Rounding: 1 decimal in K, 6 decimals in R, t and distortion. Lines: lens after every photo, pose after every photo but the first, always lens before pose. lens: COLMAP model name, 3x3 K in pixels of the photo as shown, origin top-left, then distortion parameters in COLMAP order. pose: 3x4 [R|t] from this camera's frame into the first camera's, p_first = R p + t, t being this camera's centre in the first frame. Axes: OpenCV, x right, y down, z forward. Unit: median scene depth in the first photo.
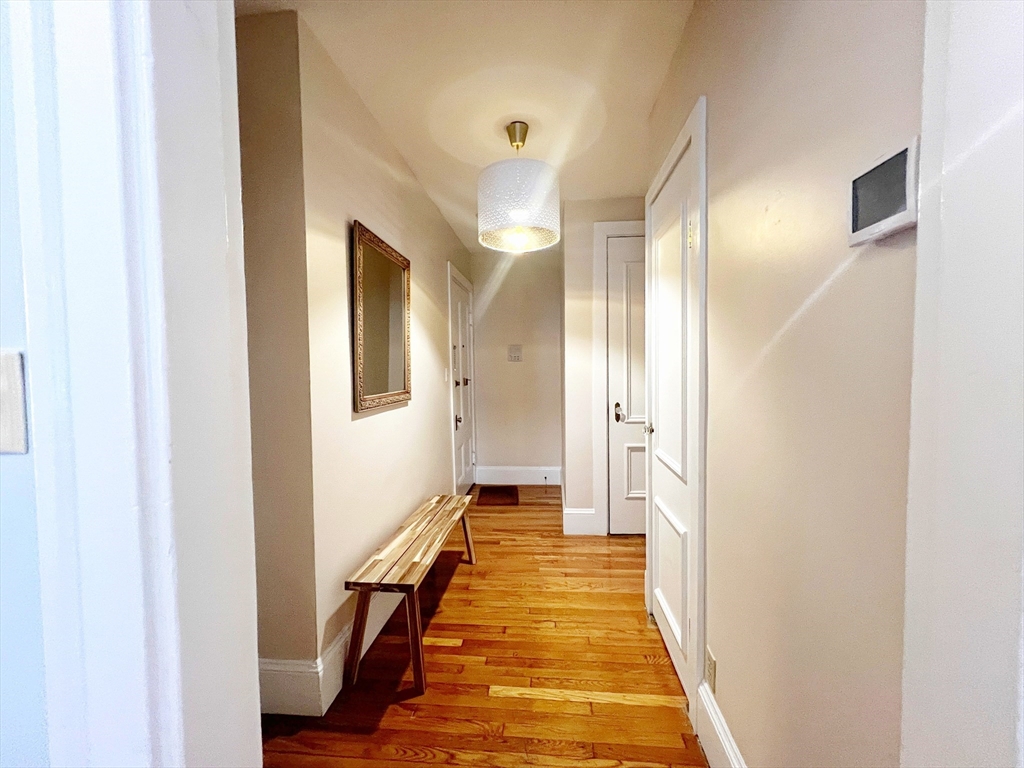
lens RADIAL K [[412.8, 0, 514.1], [0, 412.8, 389.0], [0, 0, 1]] dist [-0.002959, 0.001174]
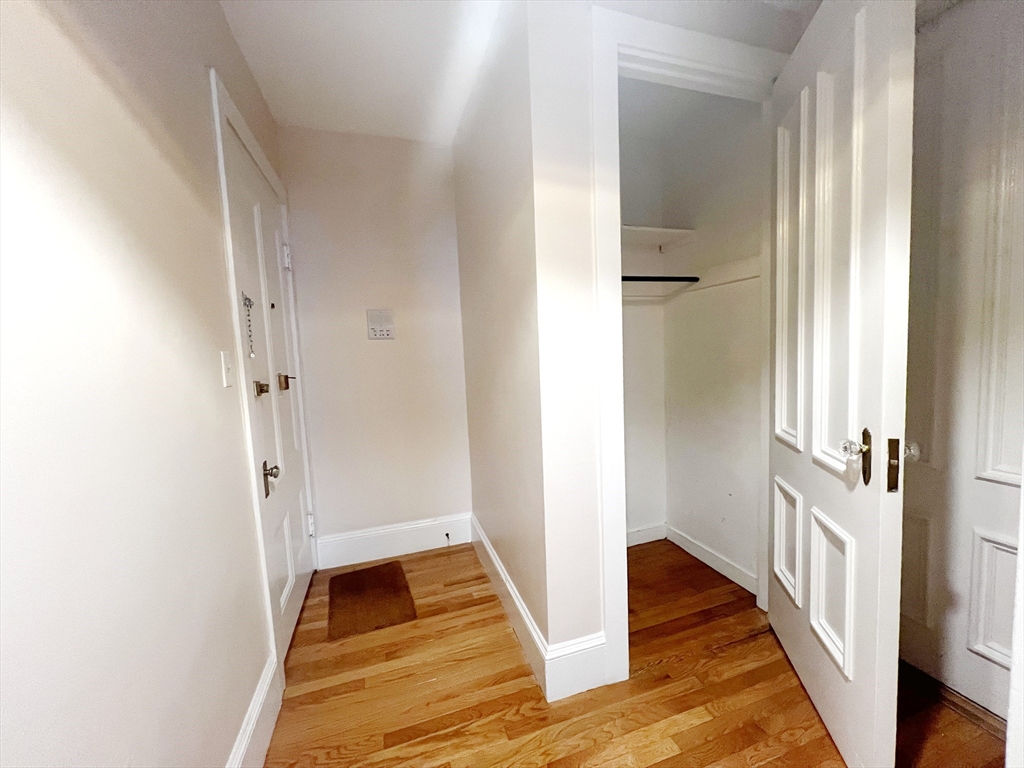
lens RADIAL K [[412.8, 0, 519.2], [0, 412.8, 379.2], [0, 0, 1]] dist [-0.002959, 0.001174]
pose [[0.918130, -0.058775, 0.391897, -0.056501], [0.056677, 0.998249, 0.016932, -0.014254], [-0.392206, 0.006666, 0.919853, 0.476971]]
